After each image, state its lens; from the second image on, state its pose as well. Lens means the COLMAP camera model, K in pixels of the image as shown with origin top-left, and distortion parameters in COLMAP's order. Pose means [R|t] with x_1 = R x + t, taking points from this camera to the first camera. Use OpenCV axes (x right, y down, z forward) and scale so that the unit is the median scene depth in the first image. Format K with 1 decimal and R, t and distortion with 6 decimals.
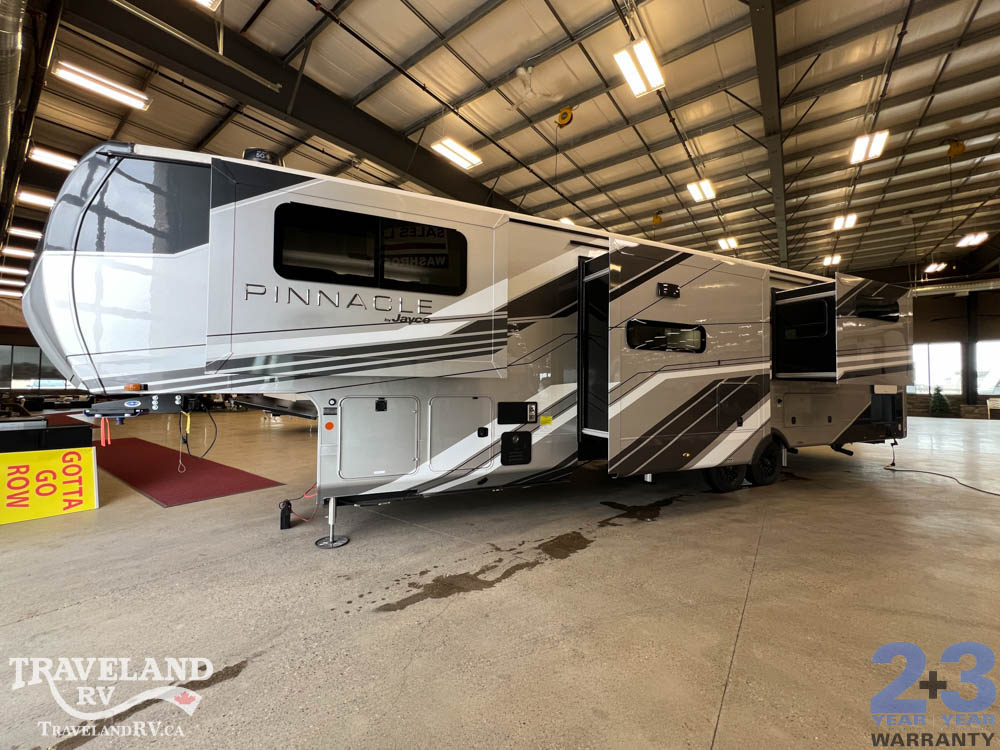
lens RADIAL K [[400.3, 0, 494.8], [0, 400.3, 376.9], [0, 0, 1]] dist [-0.003157, 0.000293]
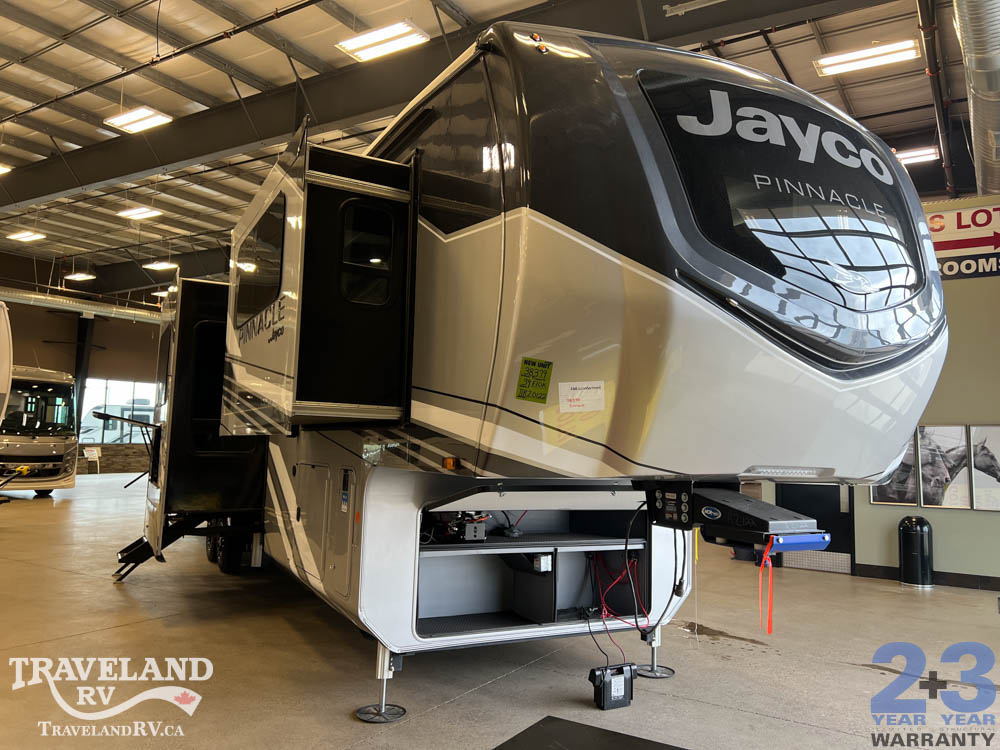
lens RADIAL K [[758.2, 0, 495.9], [0, 758.2, 378.4], [0, 0, 1]] dist [0.058118, -0.057721]
pose [[-0.078212, 0.077744, 0.993901, -0.496166], [-0.042004, 0.995812, -0.081199, 0.006993], [-0.996051, -0.048099, -0.074619, 0.378165]]
